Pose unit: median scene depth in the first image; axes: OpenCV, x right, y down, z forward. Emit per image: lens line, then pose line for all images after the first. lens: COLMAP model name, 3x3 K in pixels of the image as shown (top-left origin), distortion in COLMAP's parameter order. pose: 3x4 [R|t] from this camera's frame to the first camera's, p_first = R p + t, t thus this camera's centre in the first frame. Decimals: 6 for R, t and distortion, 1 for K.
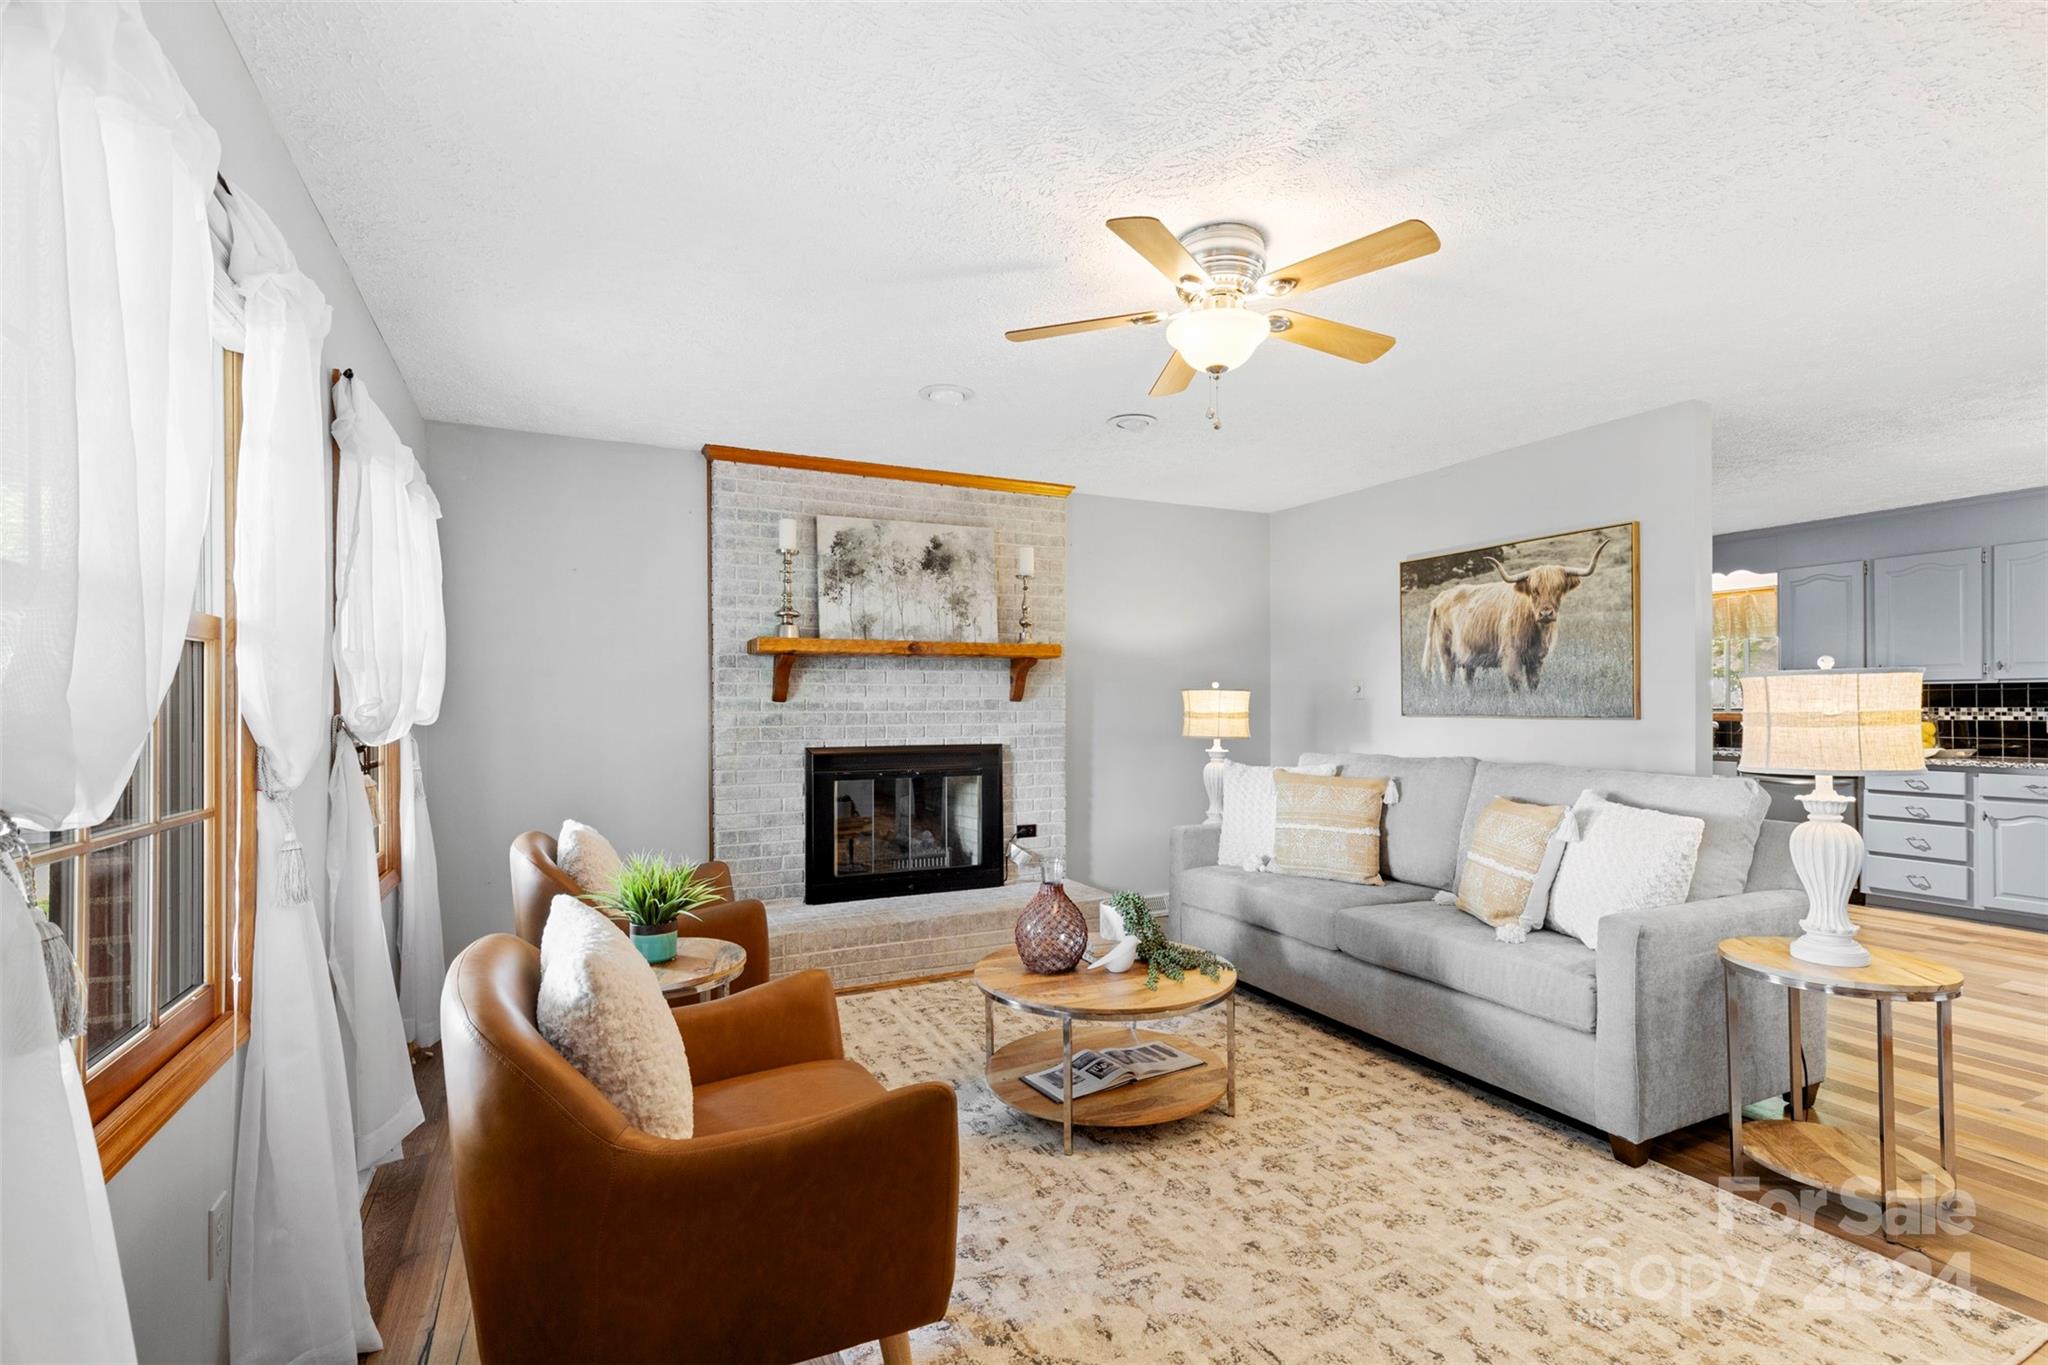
lens RADIAL K [[931.8, 0, 1024.5], [0, 931.8, 695.4], [0, 0, 1]] dist [0.008615, -0.000017]
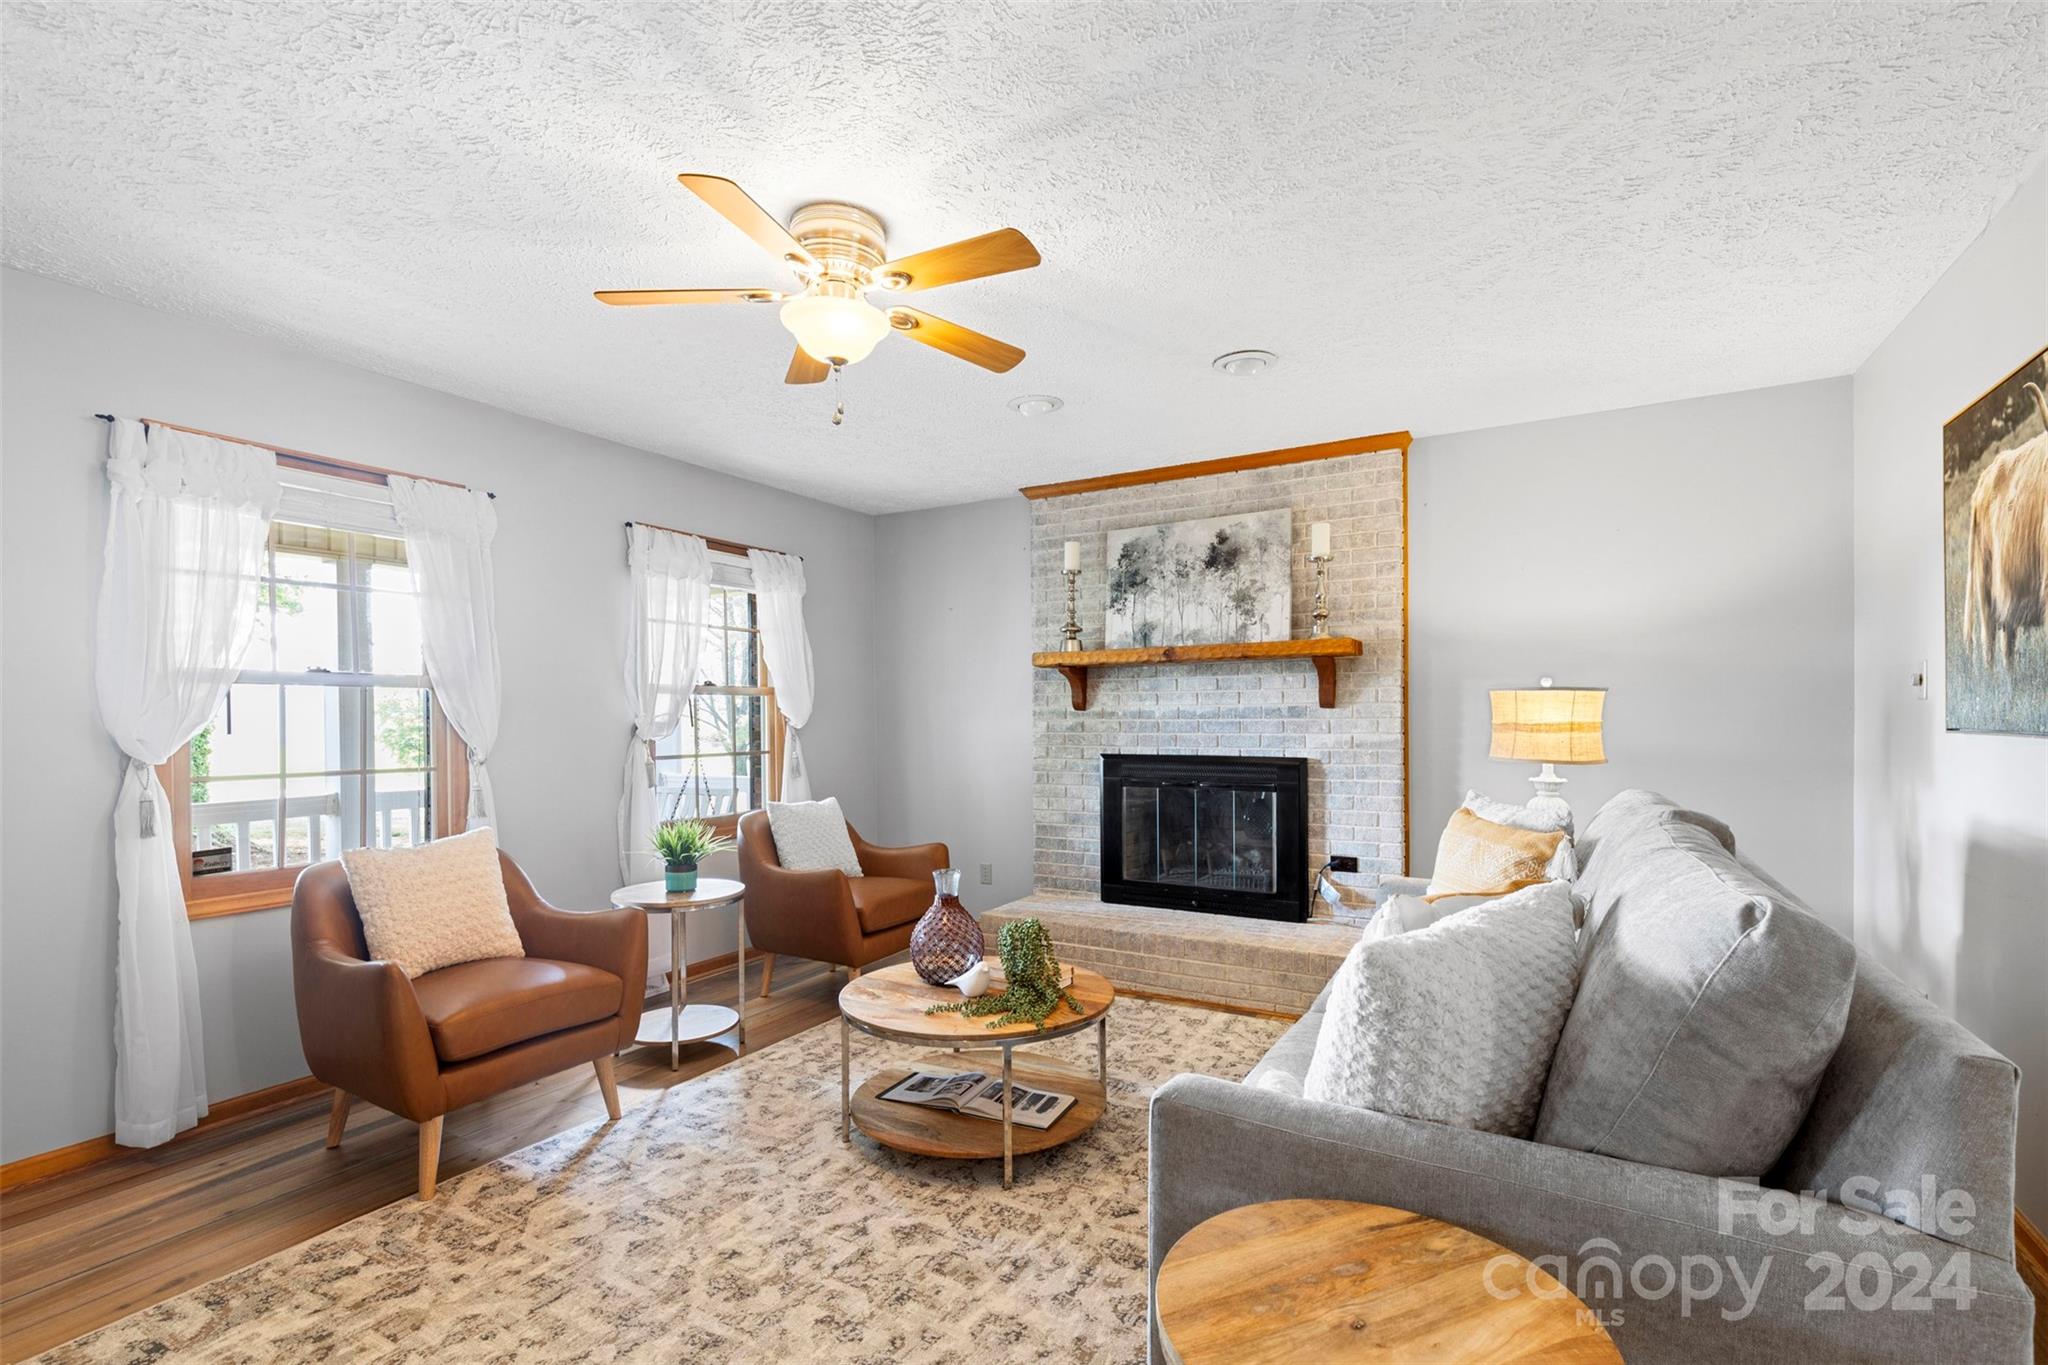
lens RADIAL K [[931.8, 0, 1022.0], [0, 931.8, 717.6], [0, 0, 1]] dist [0.008615, -0.000017]
pose [[0.562886, 0.001128, -0.826534, 0.575948], [0.013785, 0.999847, 0.010752, 0.002334], [0.826420, -0.017446, 0.562784, 0.323558]]
